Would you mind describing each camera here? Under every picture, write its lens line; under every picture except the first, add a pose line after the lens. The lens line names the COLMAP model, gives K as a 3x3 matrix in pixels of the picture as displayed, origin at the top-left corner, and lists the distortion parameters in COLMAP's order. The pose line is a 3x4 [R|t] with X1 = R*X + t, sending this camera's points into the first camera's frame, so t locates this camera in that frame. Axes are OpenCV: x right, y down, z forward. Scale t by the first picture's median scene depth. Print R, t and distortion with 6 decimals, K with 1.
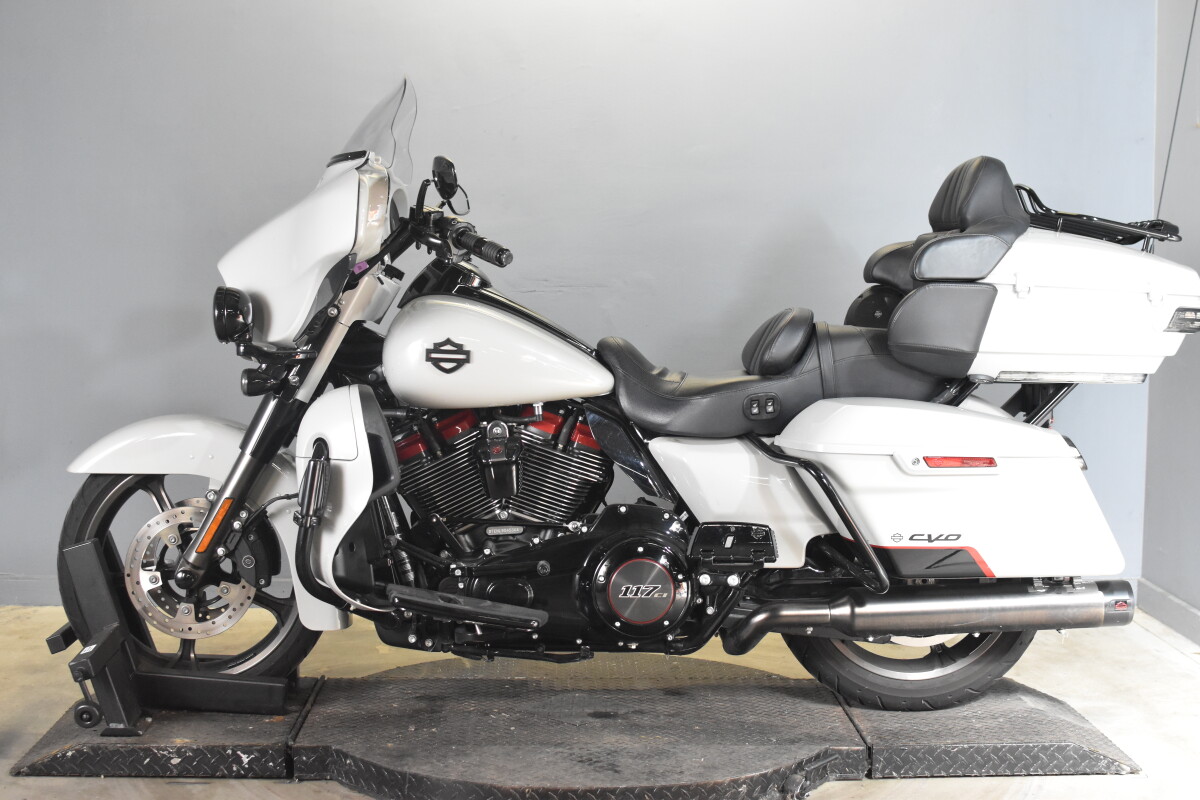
lens RADIAL K [[1776.8, 0, 600.0], [0, 1776.8, 400.0], [0, 0, 1]] dist [-0.162074, 0.037321]
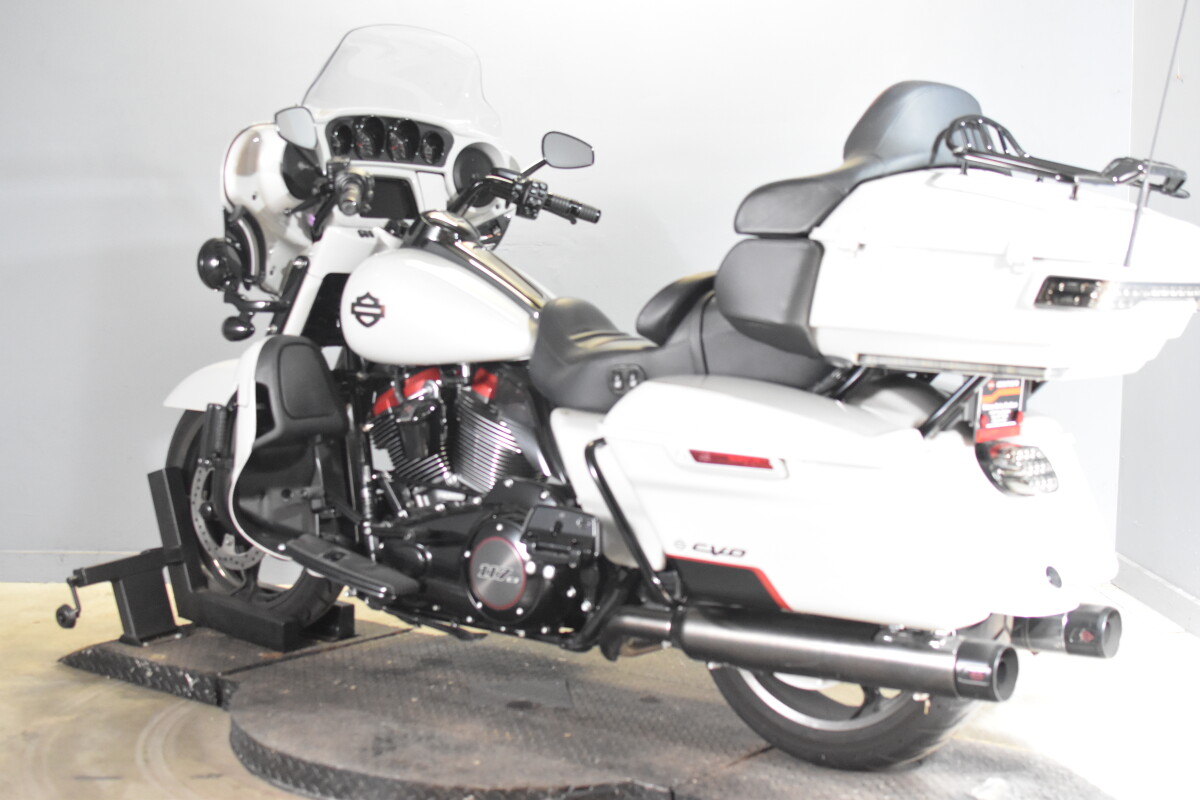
lens RADIAL K [[1776.8, 0, 600.0], [0, 1776.8, 400.0], [0, 0, 1]] dist [-0.162074, 0.037321]
pose [[0.796539, 0.068008, -0.600751, 0.610859], [-0.062203, 0.997599, 0.030457, -0.012911], [0.601379, 0.013108, 0.798856, 0.295322]]
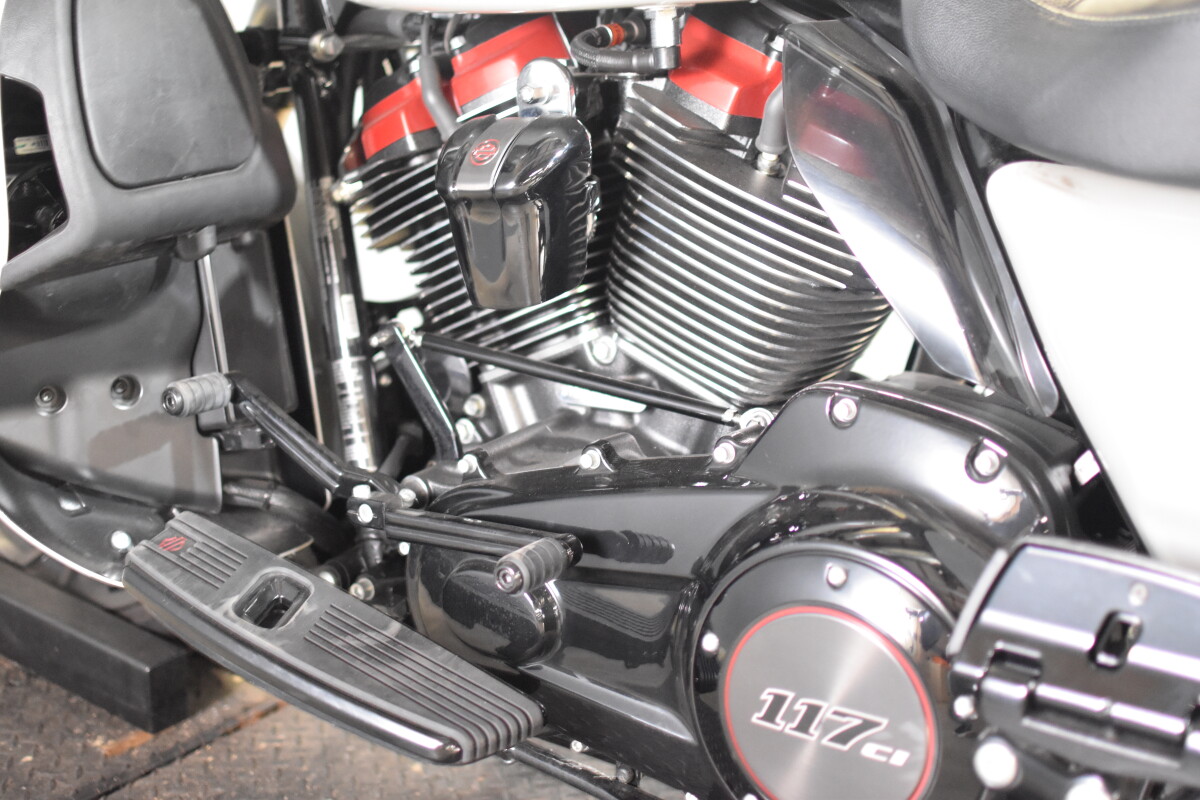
lens RADIAL K [[1776.8, 0, 600.0], [0, 1776.8, 400.0], [0, 0, 1]] dist [-0.162074, 0.037321]
pose [[0.822850, 0.173895, -0.540998, 0.134308], [-0.054827, 0.971880, 0.229004, -0.001914], [0.565608, -0.158775, 0.809246, 0.763741]]
